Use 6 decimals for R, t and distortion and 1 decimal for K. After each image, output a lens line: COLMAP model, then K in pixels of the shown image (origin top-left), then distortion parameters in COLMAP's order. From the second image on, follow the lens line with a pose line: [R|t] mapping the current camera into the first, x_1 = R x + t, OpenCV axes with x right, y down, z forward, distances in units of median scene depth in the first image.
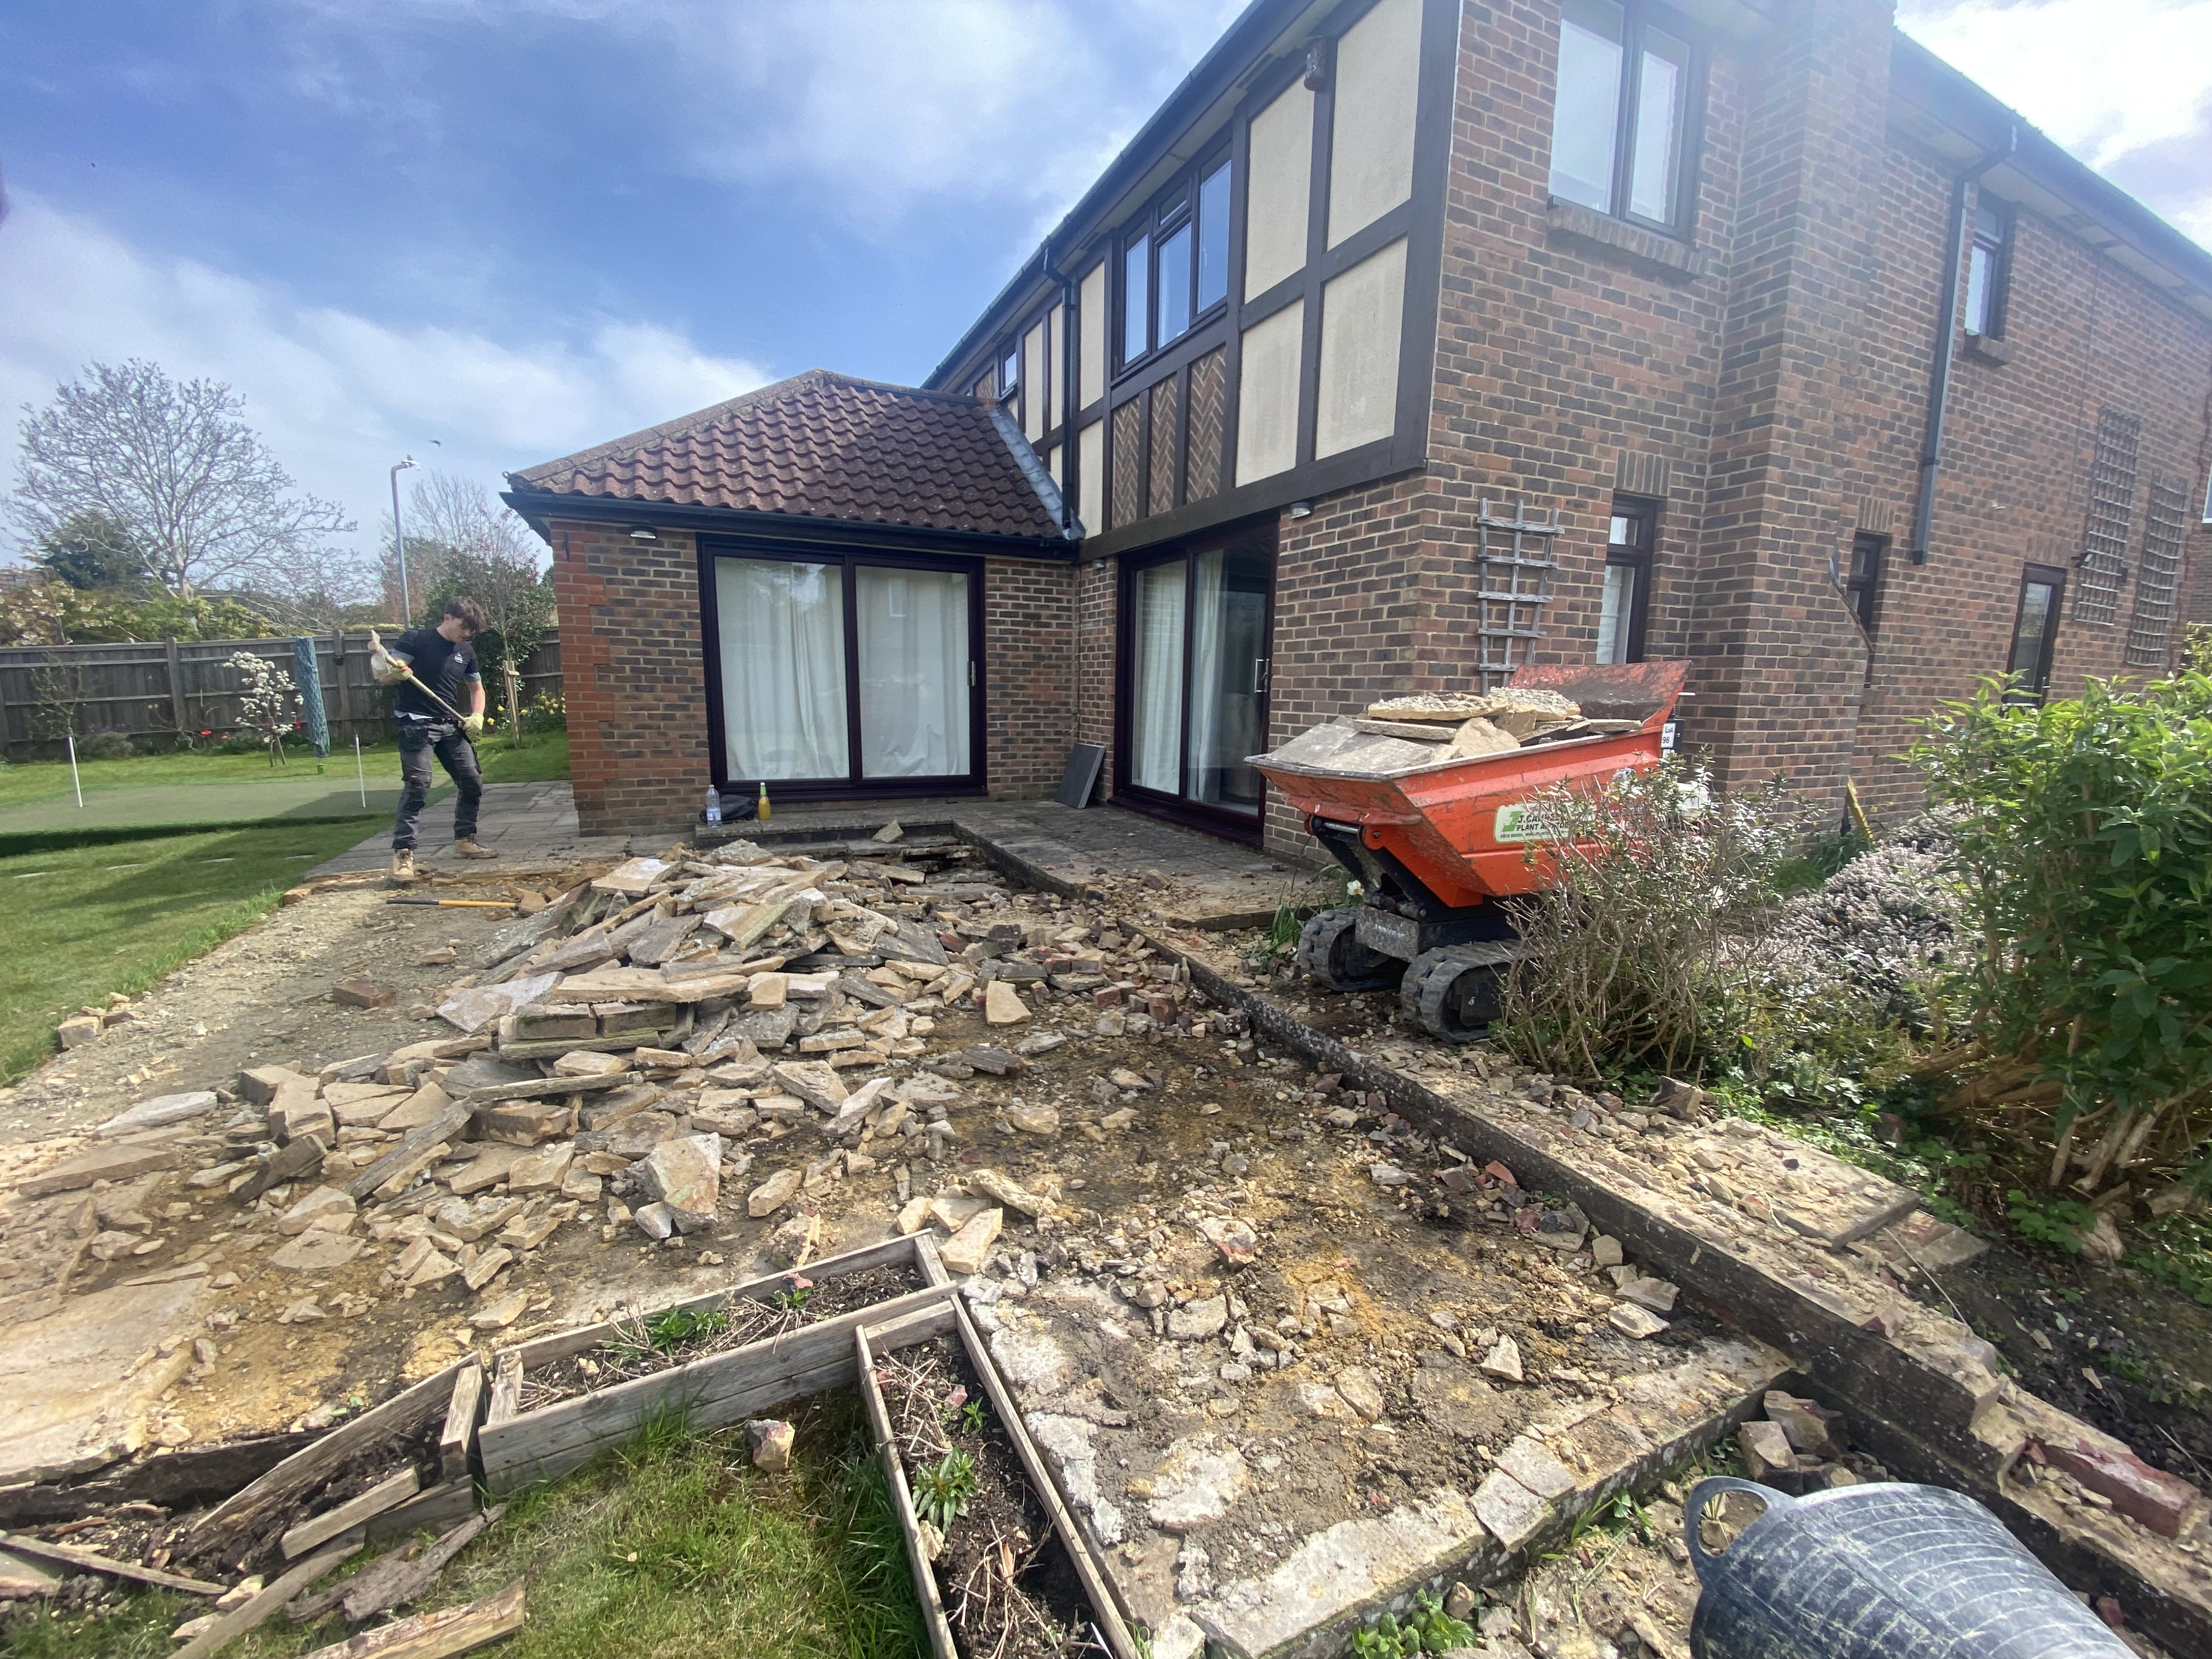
lens RADIAL K [[892.8, 0, 1105.7], [0, 892.8, 829.1], [0, 0, 1]] dist [-0.034891, -0.000890]
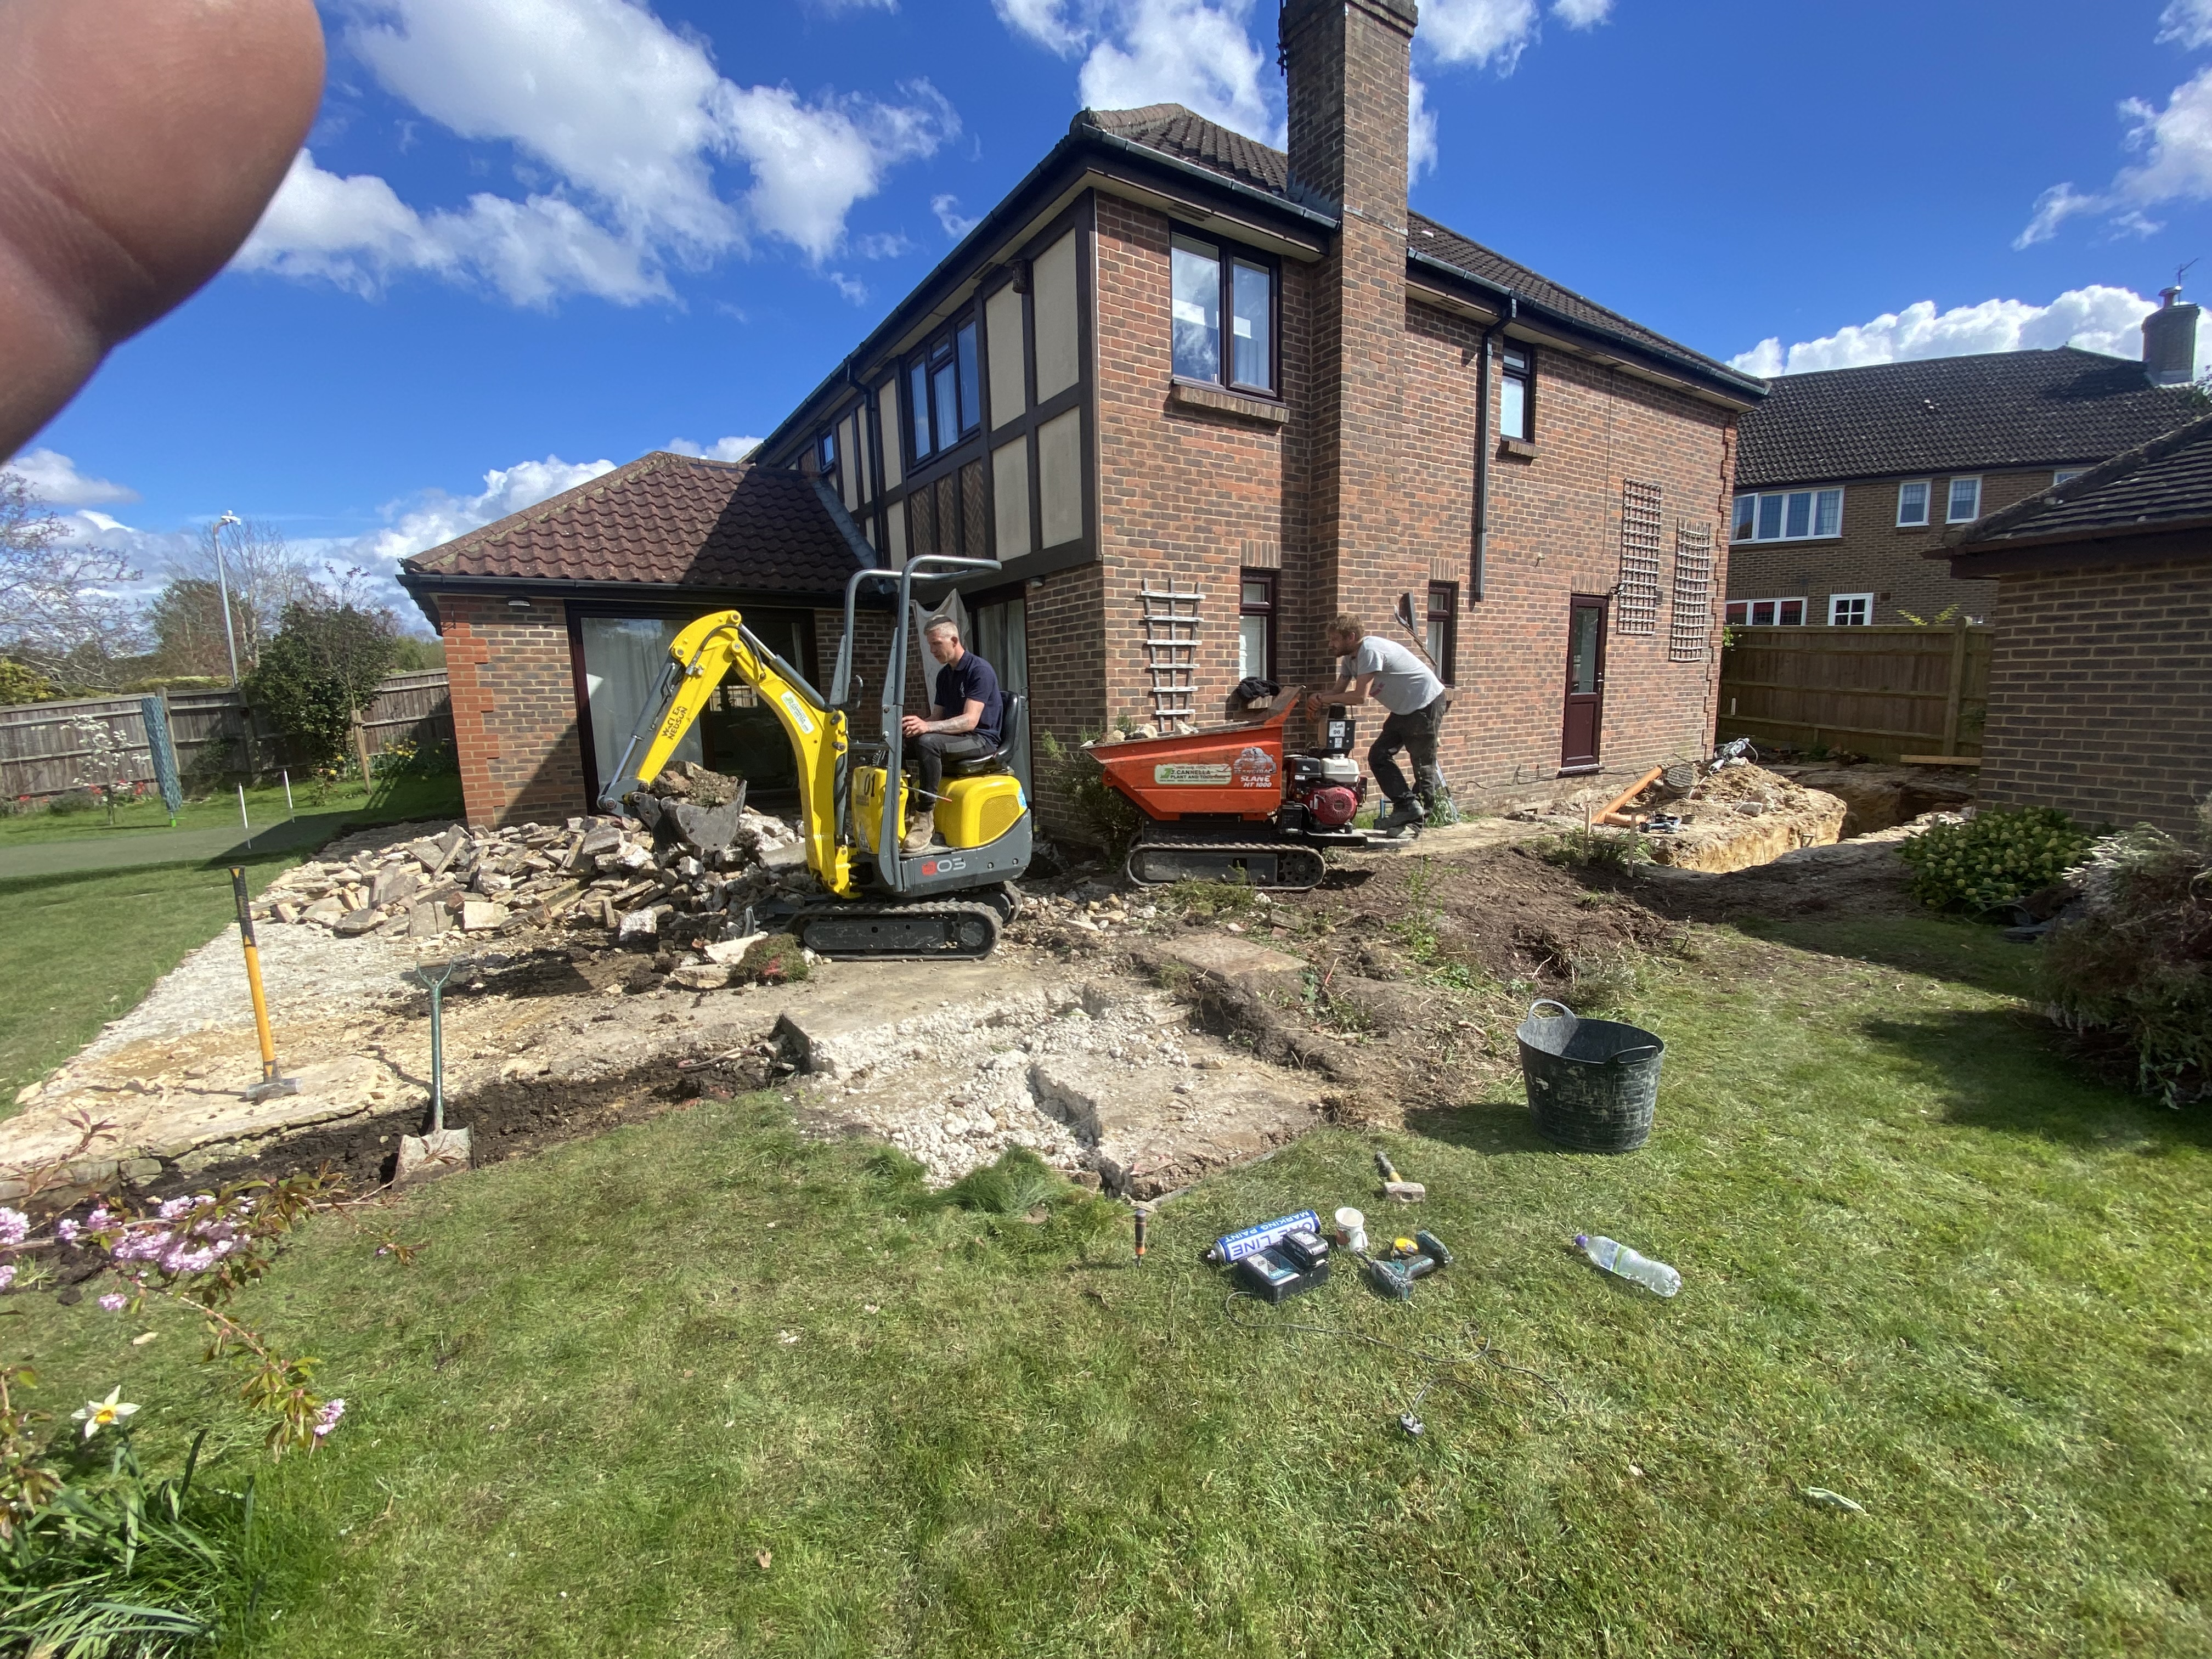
lens RADIAL K [[892.8, 0, 1109.9], [0, 892.8, 841.6], [0, 0, 1]] dist [-0.034891, -0.000890]
pose [[0.987062, -0.064934, 0.146602, 0.093599], [0.065088, 0.997873, 0.003751, 0.047284], [-0.146534, 0.005839, 0.989188, -0.374183]]
